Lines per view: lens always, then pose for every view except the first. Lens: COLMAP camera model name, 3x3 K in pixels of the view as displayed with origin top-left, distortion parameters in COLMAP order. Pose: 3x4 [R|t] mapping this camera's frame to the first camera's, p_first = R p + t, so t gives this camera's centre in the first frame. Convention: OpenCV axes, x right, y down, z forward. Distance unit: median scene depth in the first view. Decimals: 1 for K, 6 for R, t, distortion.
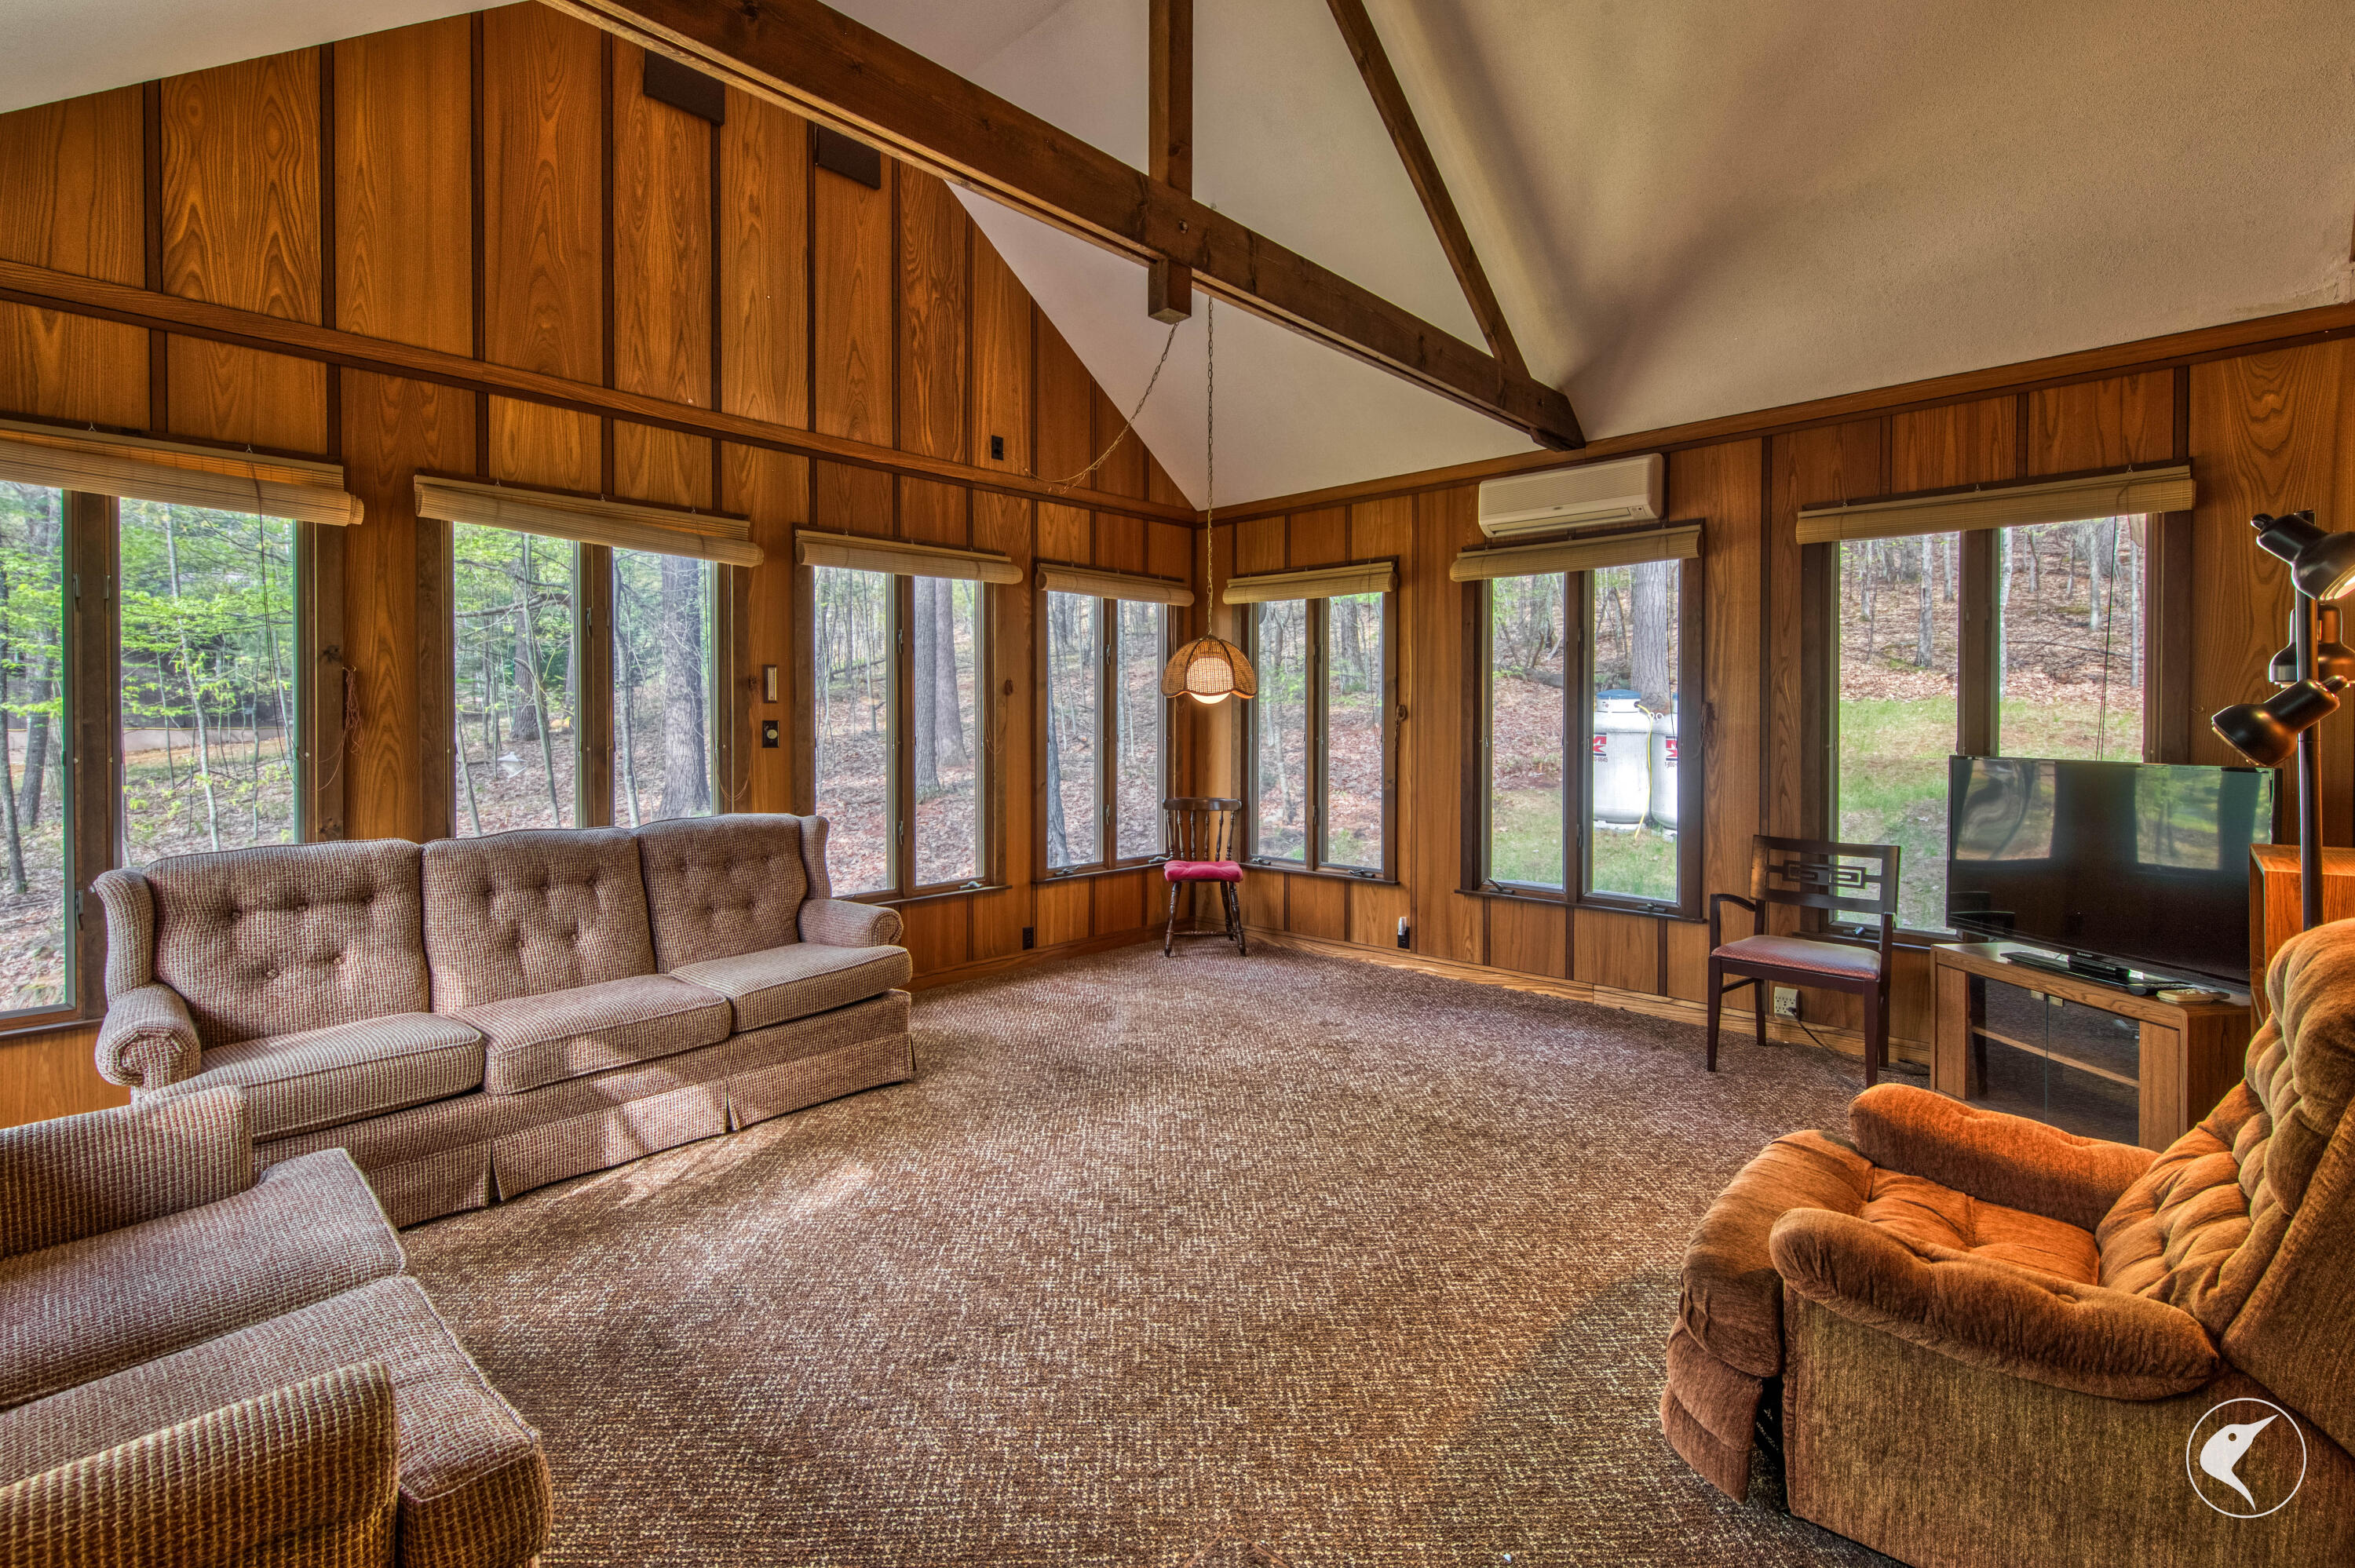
lens RADIAL K [[1051.9, 0, 1206.9], [0, 1051.9, 715.6], [0, 0, 1]] dist [0.004859, 0.000078]
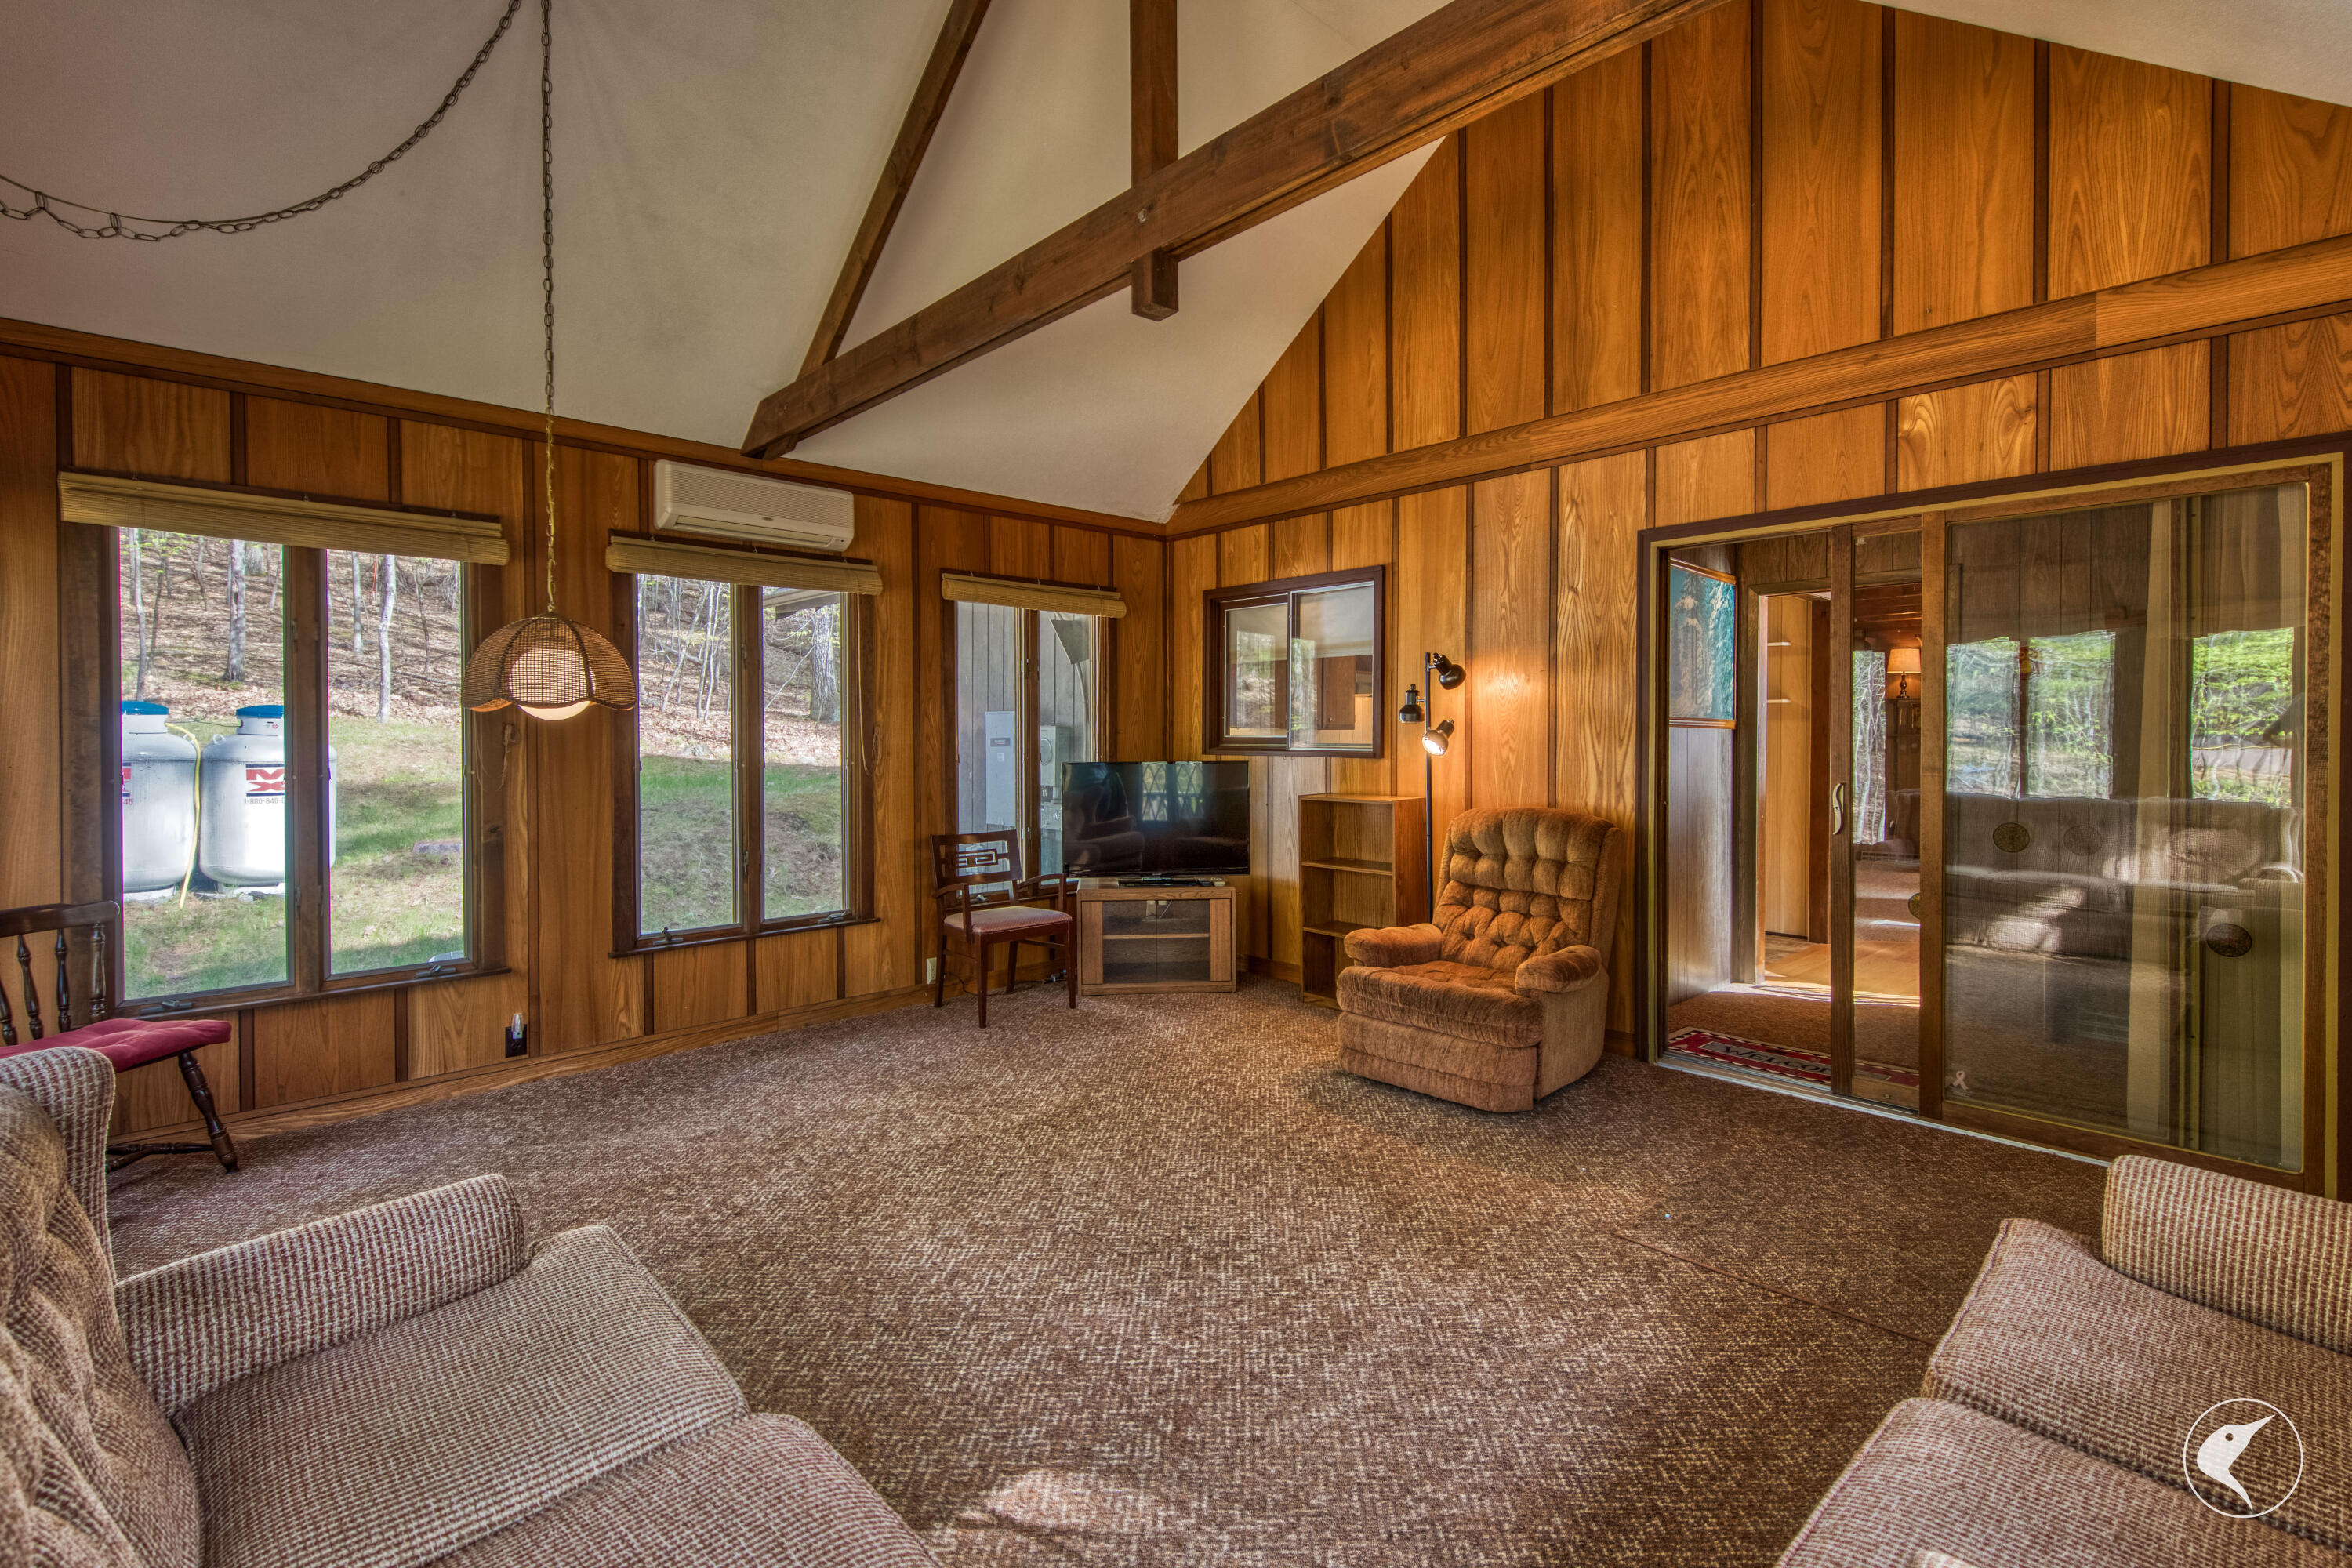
lens RADIAL K [[1050.7, 0, 1204.7], [0, 1050.7, 745.9], [0, 0, 1]] dist [0.004859, 0.000078]
pose [[0.072652, -0.012447, 0.997280, -0.700775], [0.005166, 0.999913, 0.012104, -0.001665], [-0.997344, 0.004273, 0.072710, 0.646819]]
